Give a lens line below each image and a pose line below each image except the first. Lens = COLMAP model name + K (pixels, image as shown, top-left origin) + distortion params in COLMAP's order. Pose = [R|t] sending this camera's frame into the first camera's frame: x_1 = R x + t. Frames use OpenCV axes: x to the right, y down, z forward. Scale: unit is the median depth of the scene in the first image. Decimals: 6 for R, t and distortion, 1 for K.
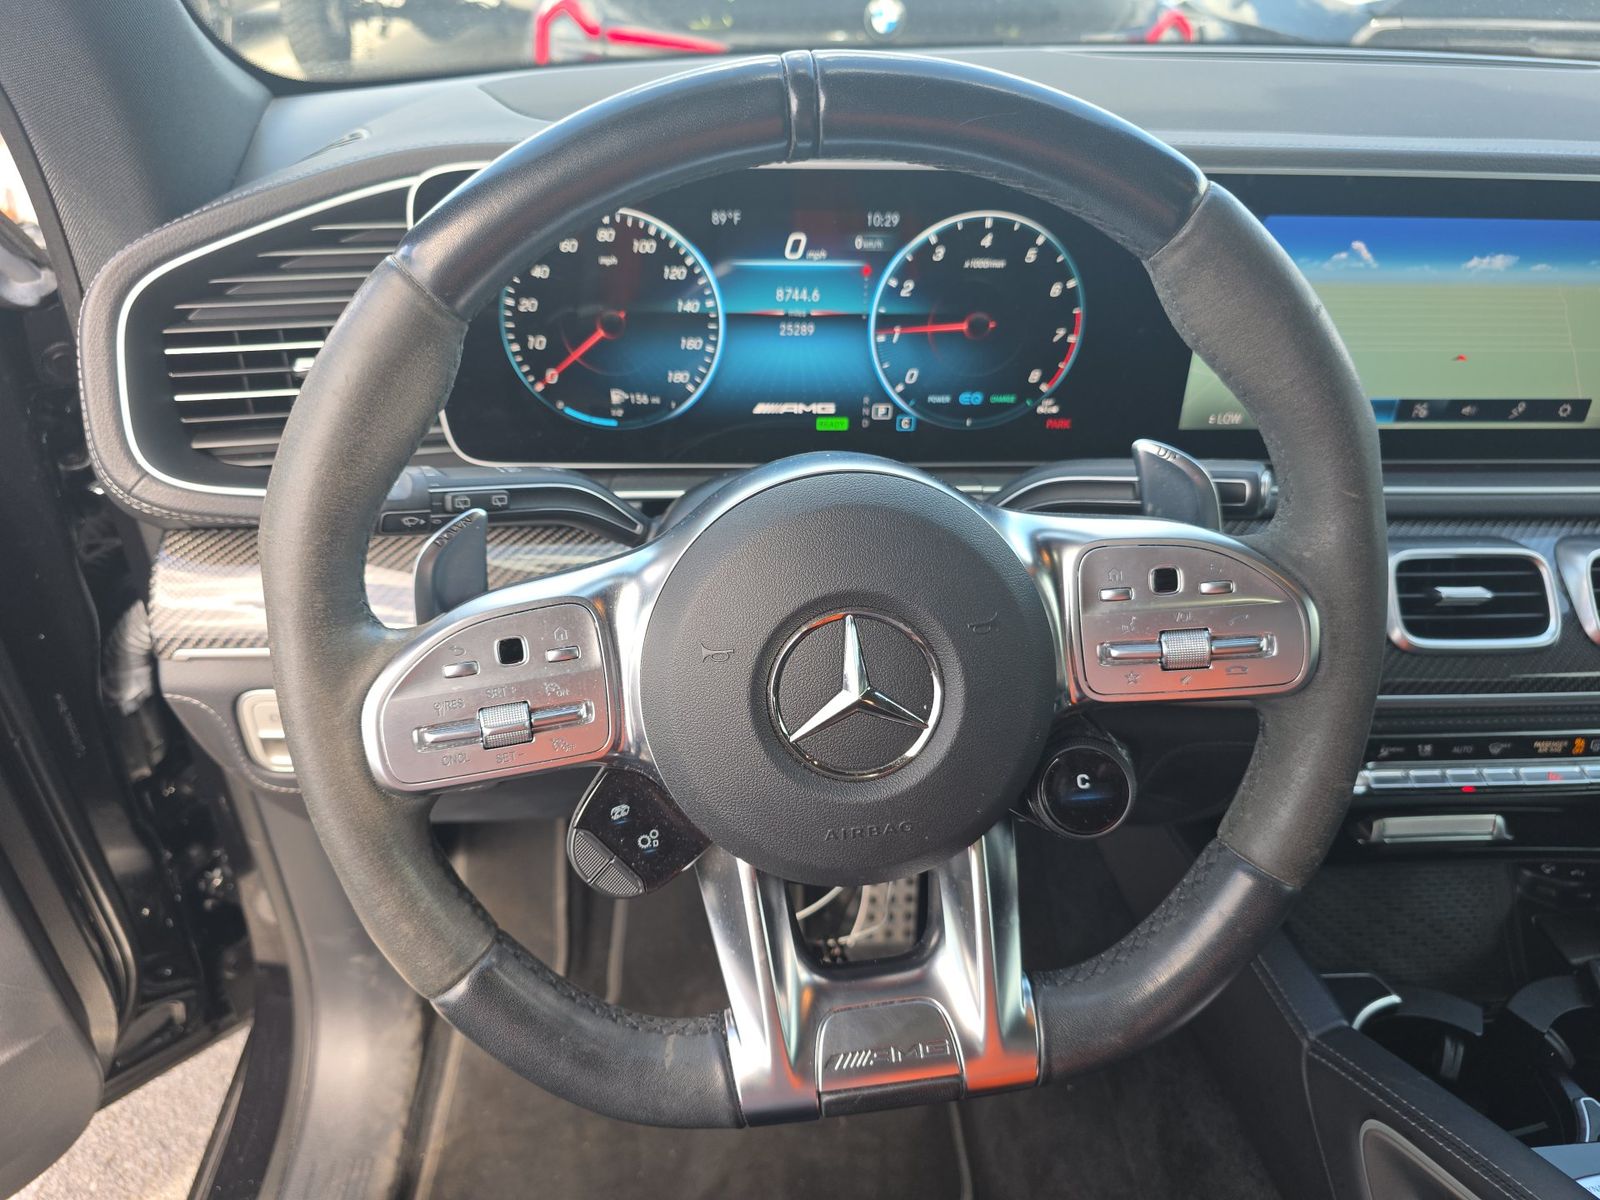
lens RADIAL K [[1073.5, 0, 772.3], [0, 1073.5, 602.9], [0, 0, 1]] dist [0.019754, -0.031350]
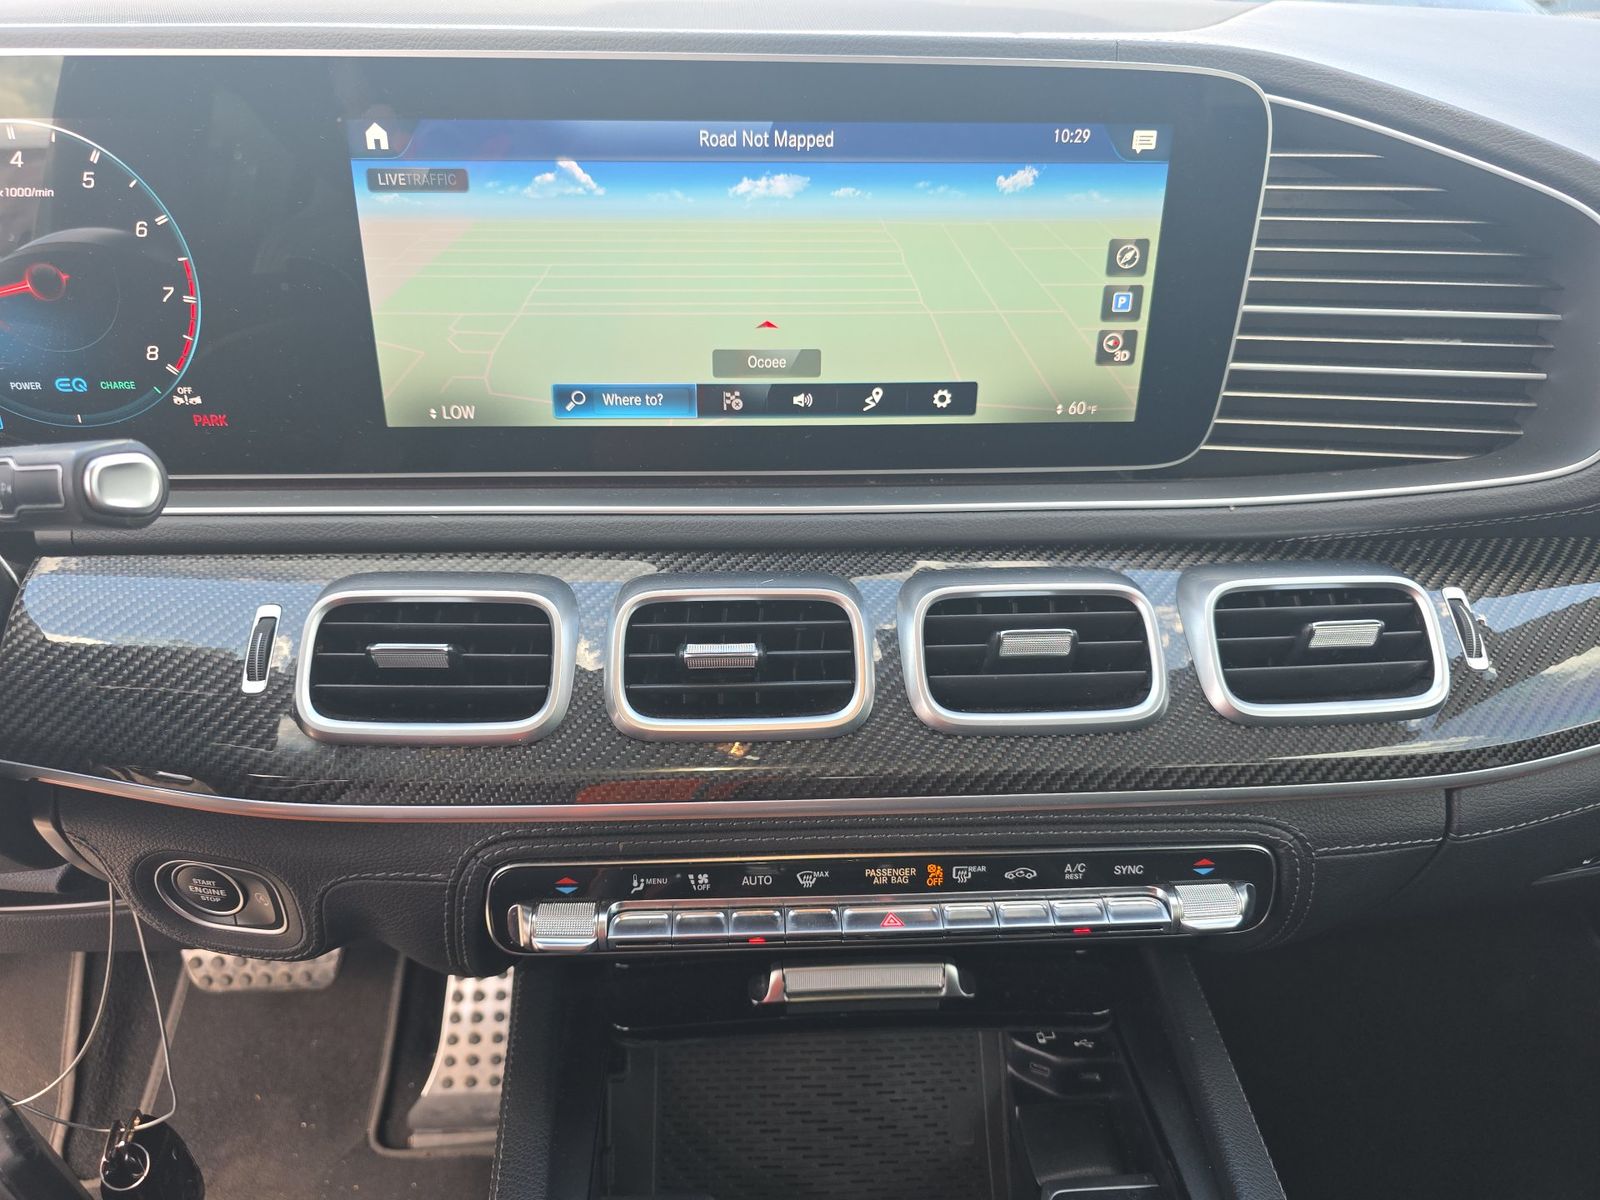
lens RADIAL K [[1073.5, 0, 811.8], [0, 1073.5, 605.7], [0, 0, 1]] dist [0.019754, -0.031350]
pose [[0.999833, -0.005812, -0.017299, 0.705724], [0.004663, 0.997827, -0.065725, 0.006203], [0.017643, 0.065633, 0.997688, 0.310581]]
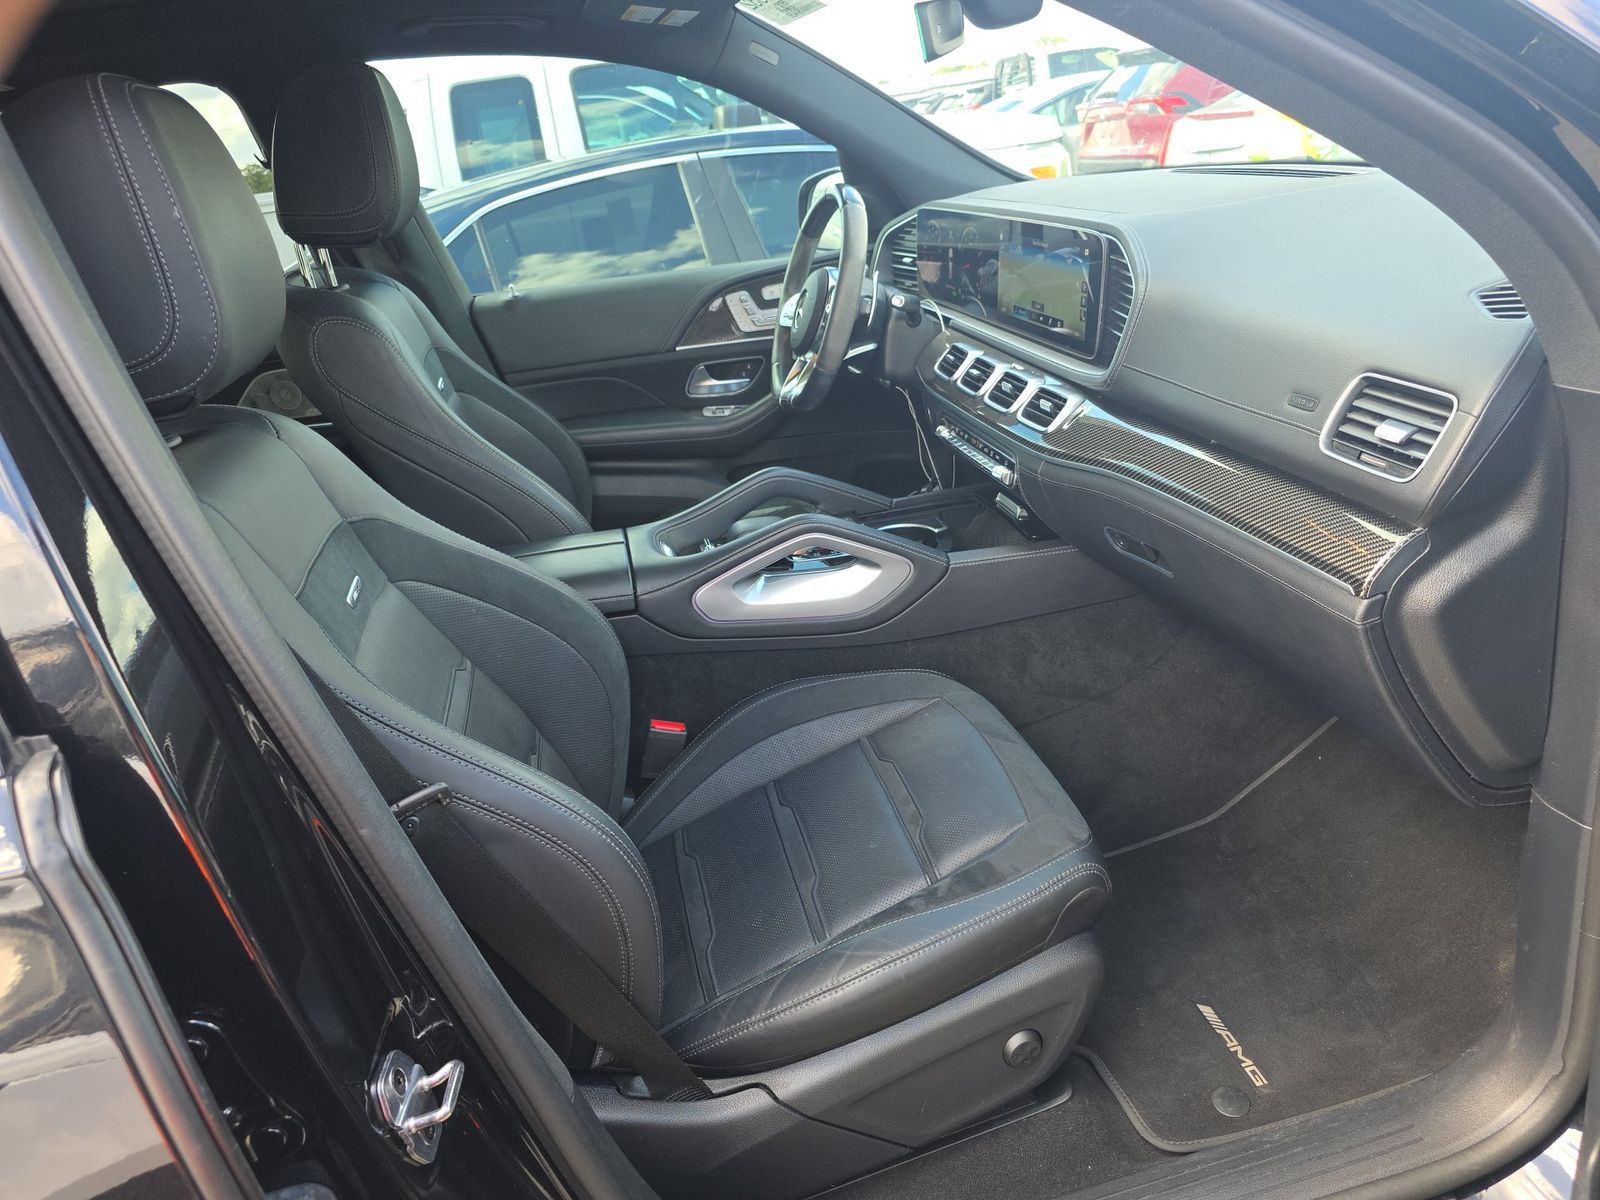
lens RADIAL K [[1073.5, 0, 800.0], [0, 1073.5, 599.8], [0, 0, 1]] dist [0.019754, -0.031350]
pose [[0.159442, 0.367308, -0.916331, 3.324633], [-0.428089, 0.862119, 0.271090, -0.063318], [0.889561, 0.349048, 0.294698, 0.006321]]
